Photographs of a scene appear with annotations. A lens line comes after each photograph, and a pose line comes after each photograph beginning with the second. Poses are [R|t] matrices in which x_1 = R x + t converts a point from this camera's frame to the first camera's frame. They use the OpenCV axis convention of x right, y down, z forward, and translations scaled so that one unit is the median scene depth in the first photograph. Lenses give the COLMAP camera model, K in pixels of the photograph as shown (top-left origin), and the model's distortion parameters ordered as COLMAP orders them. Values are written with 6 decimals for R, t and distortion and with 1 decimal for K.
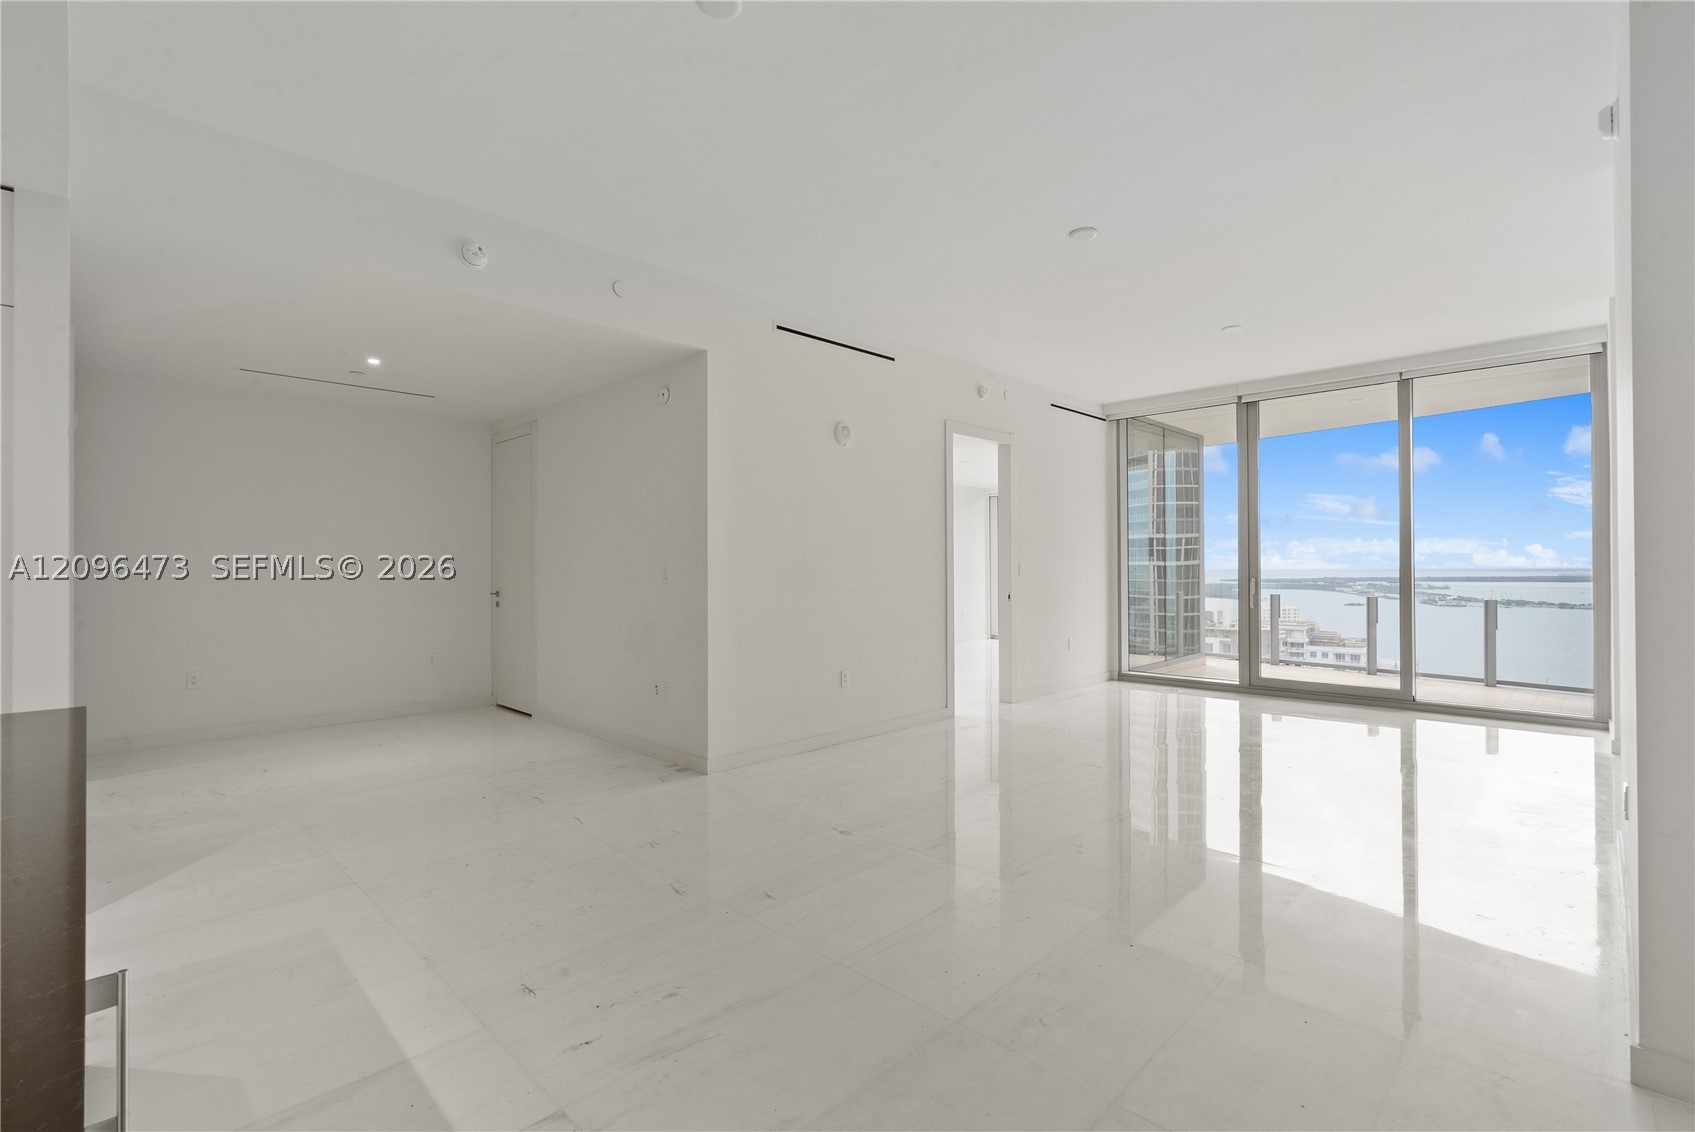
lens RADIAL K [[765.9, 0, 845.8], [0, 765.9, 561.3], [0, 0, 1]] dist [-0.009262, 0.003083]
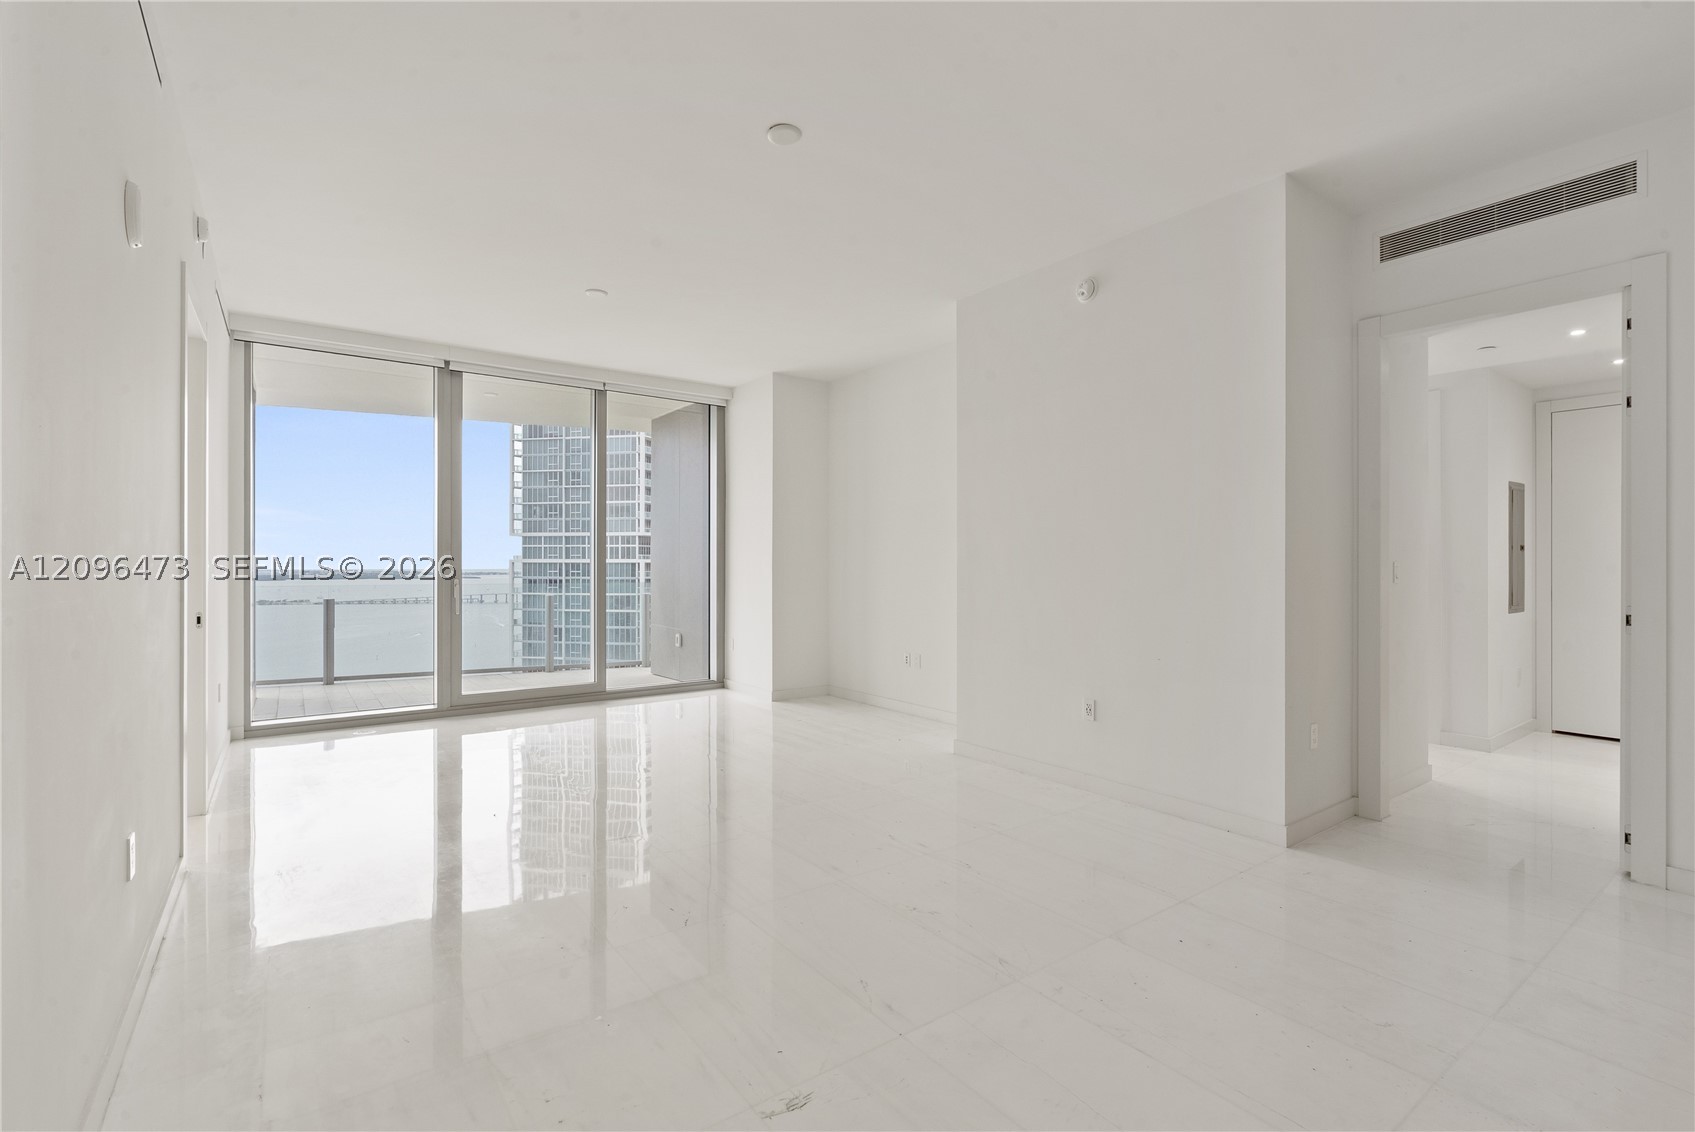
lens RADIAL K [[765.9, 0, 851.1], [0, 765.9, 564.3], [0, 0, 1]] dist [-0.009262, 0.003083]
pose [[0.158381, 0.003644, 0.987371, -0.258088], [-0.007506, 0.999969, -0.002486, 0.004524], [-0.987350, -0.007018, 0.158403, 0.475051]]
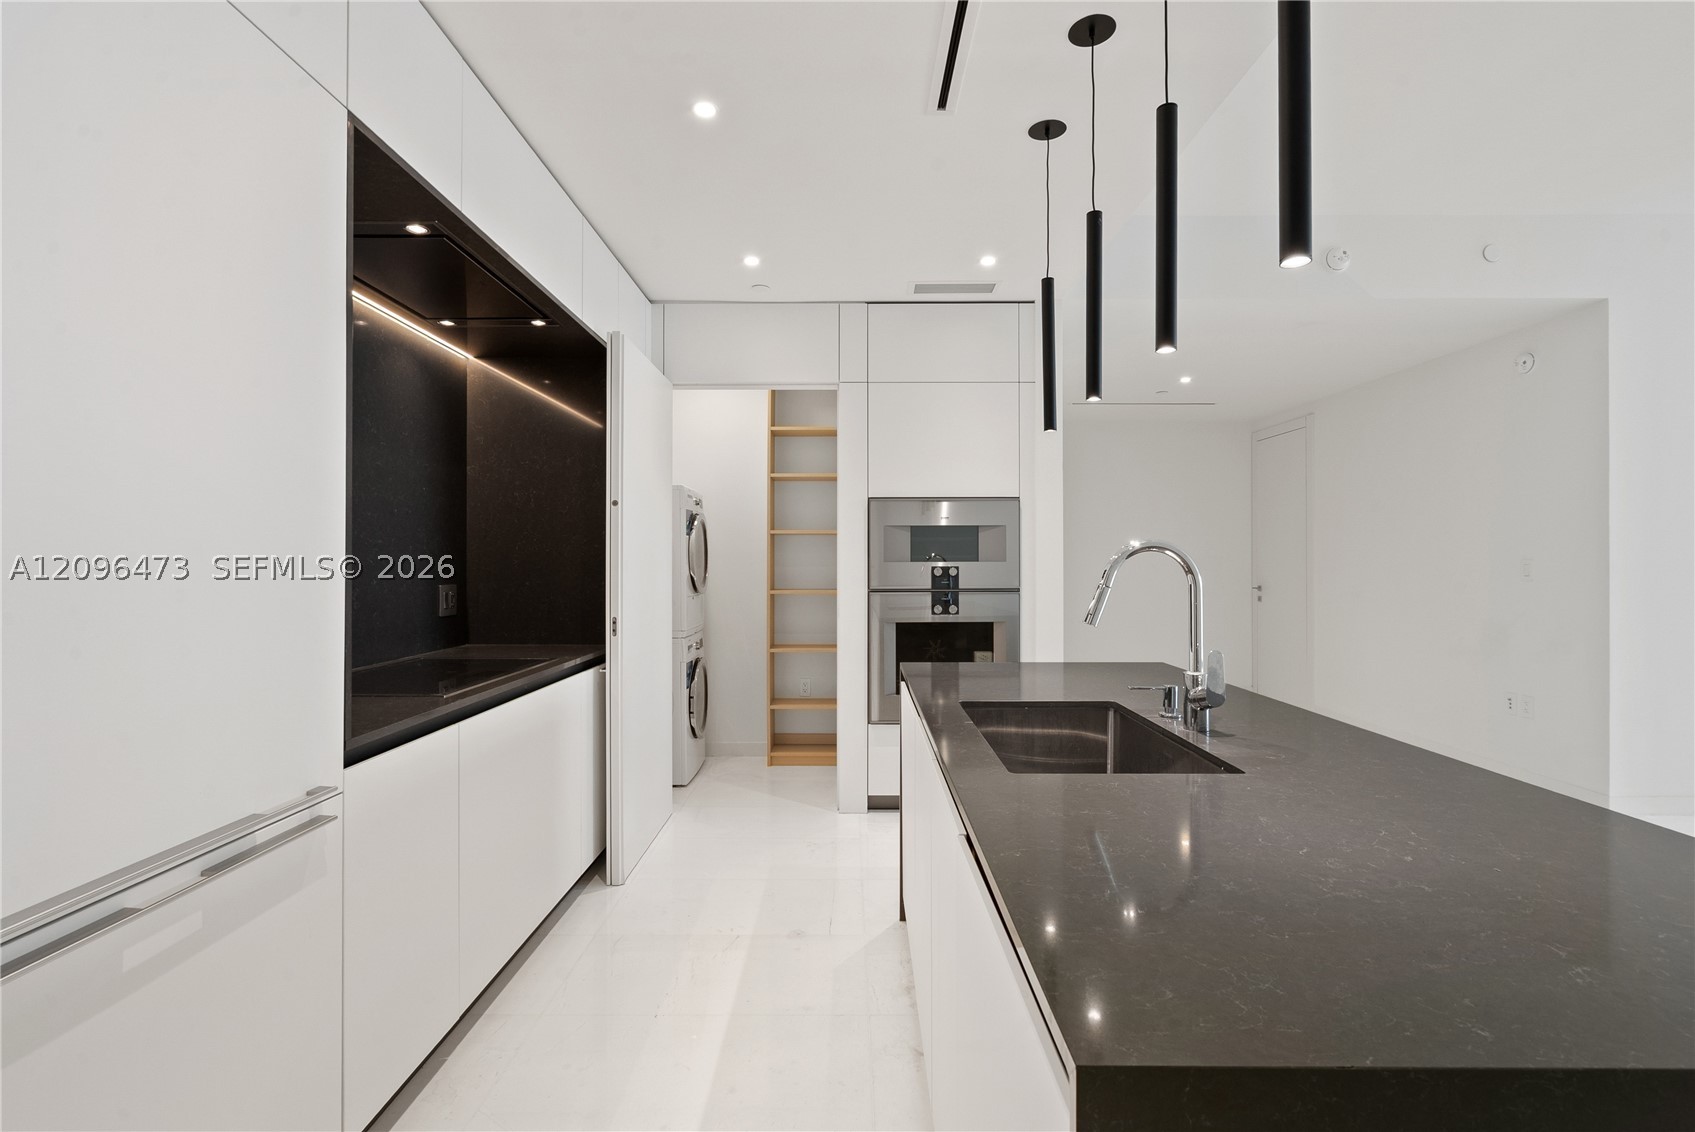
lens RADIAL K [[765.9, 0, 848.3], [0, 765.9, 561.6], [0, 0, 1]] dist [-0.009262, 0.003083]
pose [[0.700767, 0.002073, -0.713387, -0.116386], [0.002490, 0.999983, 0.005352, -0.000090], [0.713386, -0.005527, 0.700750, -0.107857]]
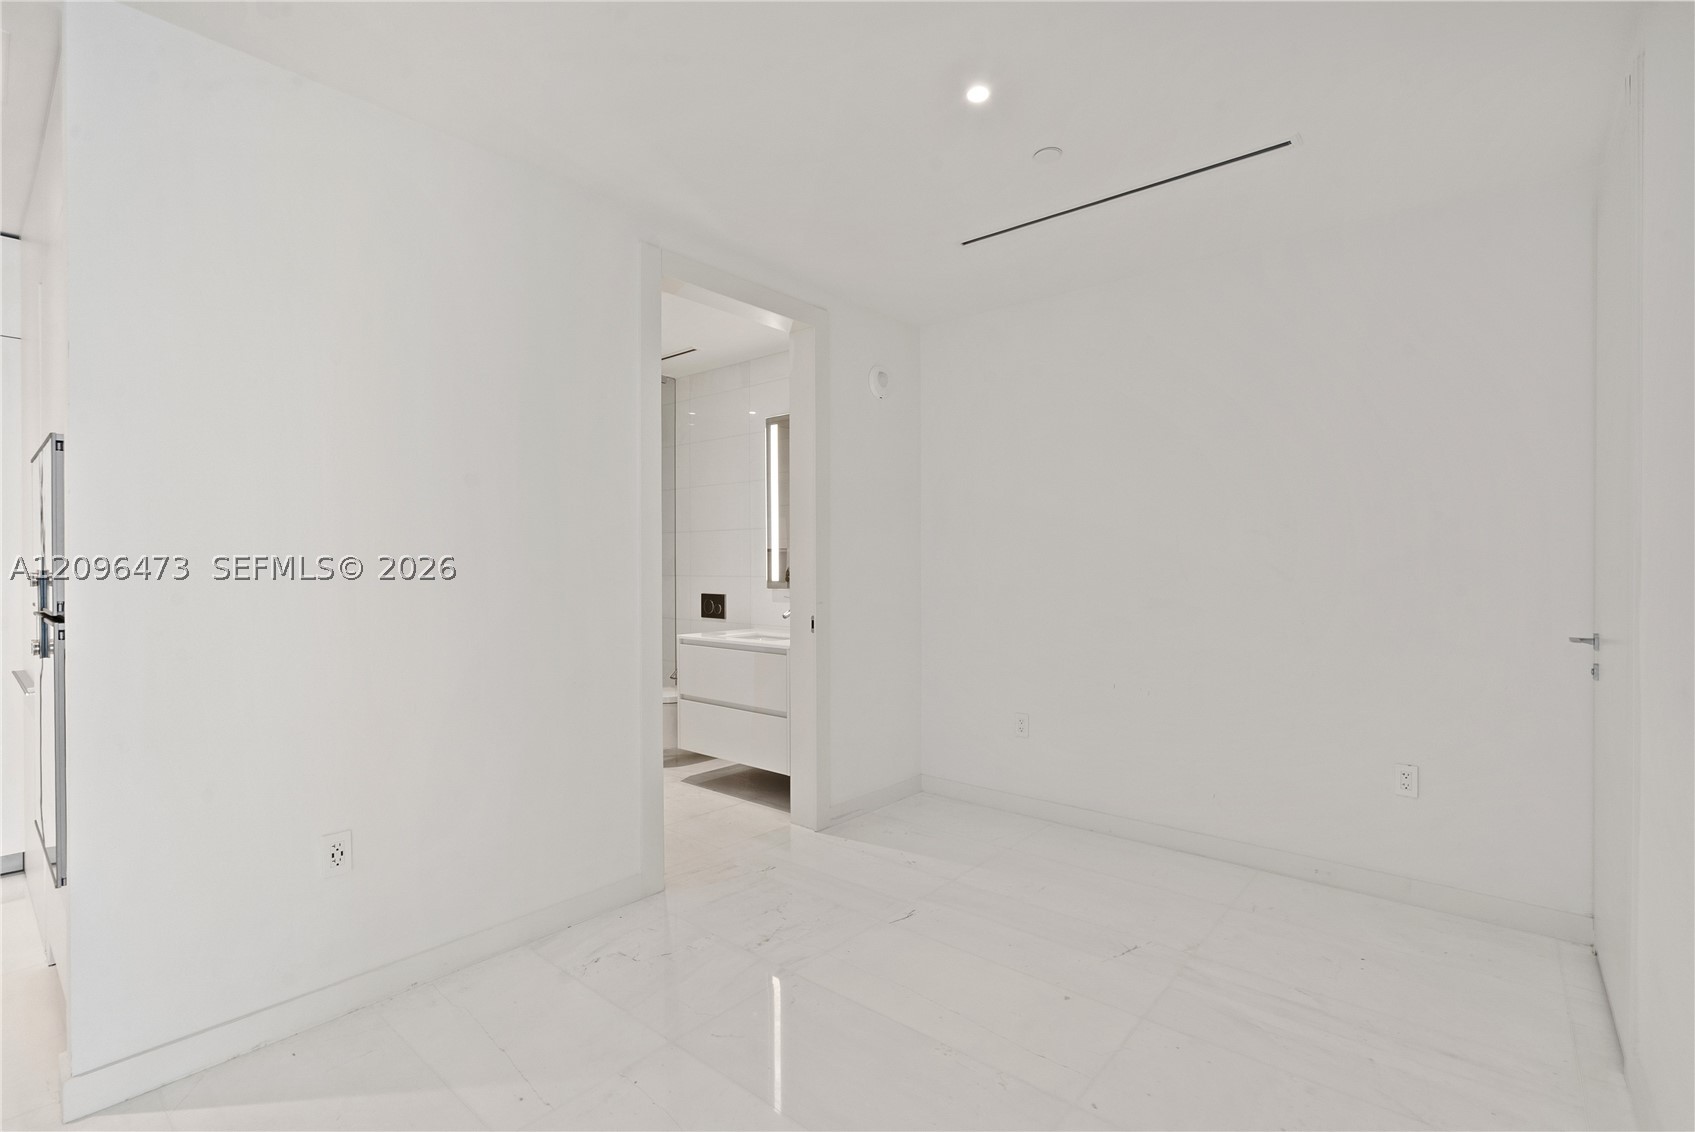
lens RADIAL K [[765.9, 0, 856.5], [0, 765.9, 563.1], [0, 0, 1]] dist [-0.009262, 0.003083]
pose [[0.085681, -0.001260, -0.996322, -0.135126], [0.004663, 0.999989, -0.000863, 0.005217], [0.996312, -0.004572, 0.085685, 0.643470]]
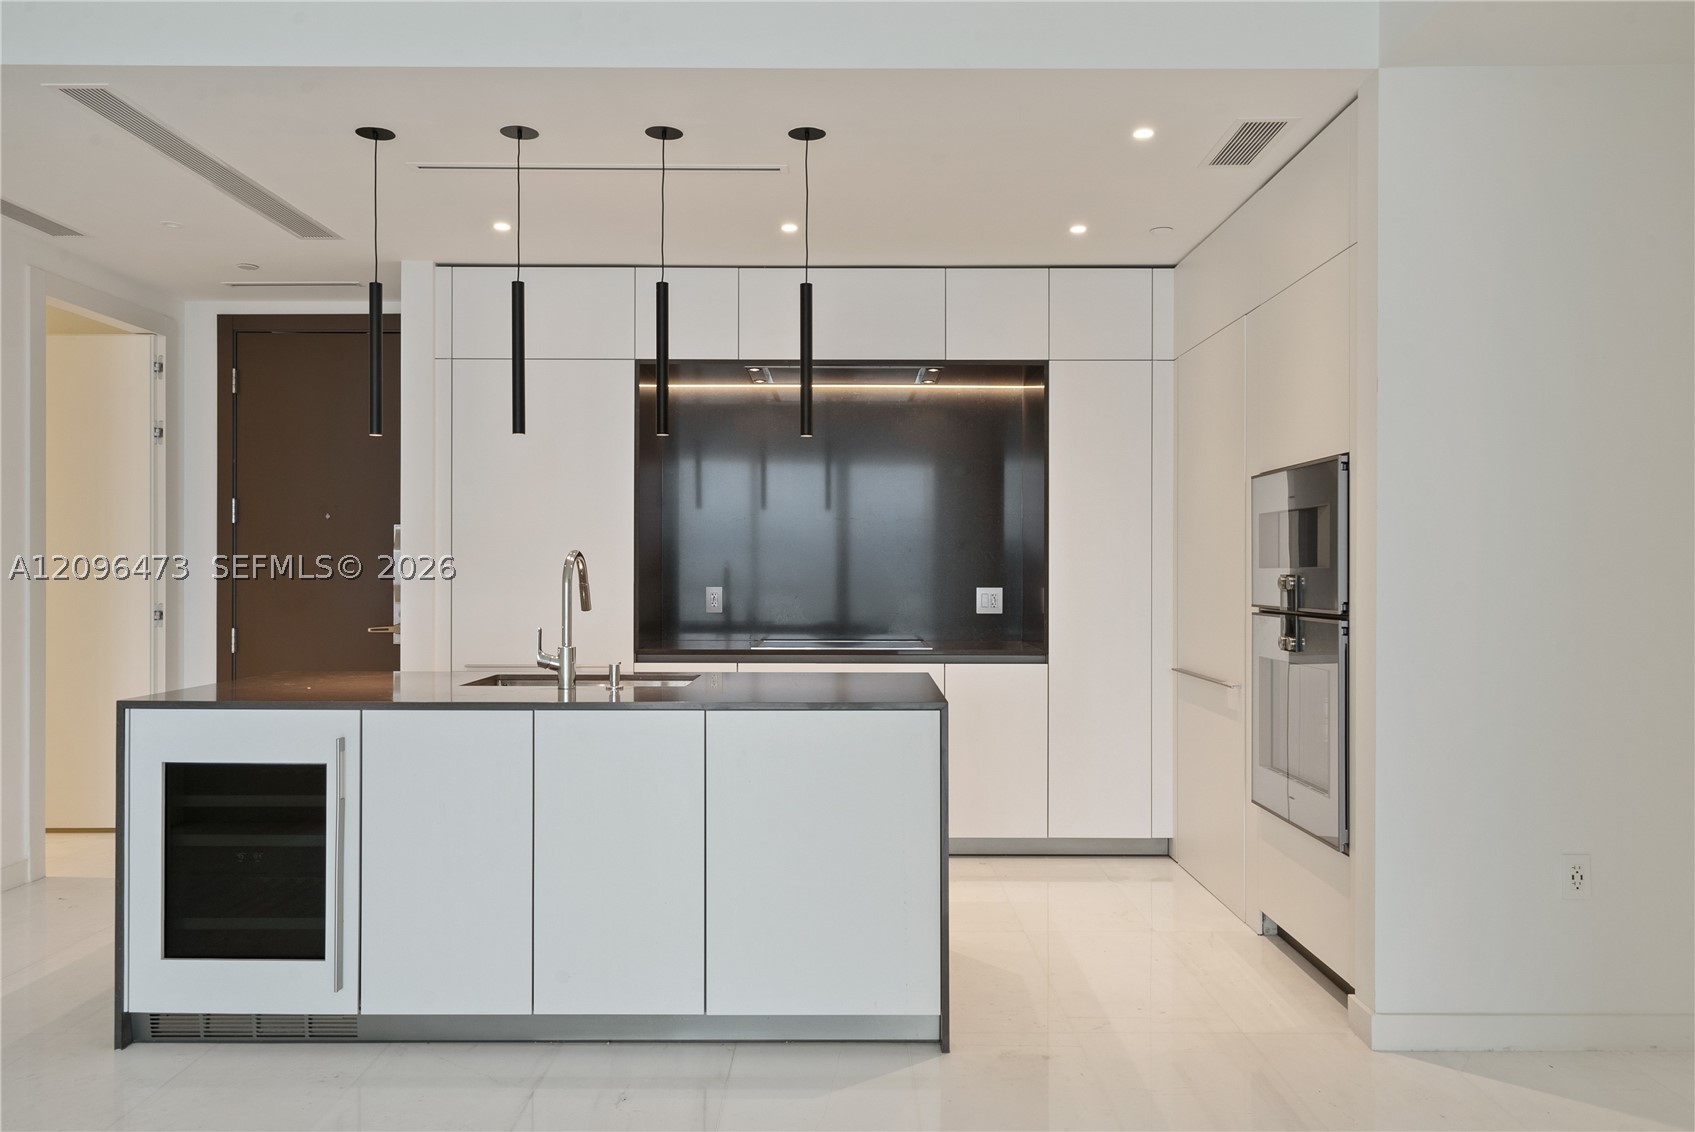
lens RADIAL K [[1221.3, 0, 847.6], [0, 1221.3, 574.3], [0, 0, 1]] dist [0.024021, -0.006599]
pose [[-0.709899, 0.004533, -0.704289, 0.075606], [0.005371, 0.999985, 0.001022, 0.004840], [0.704283, -0.003058, -0.709912, 0.595206]]
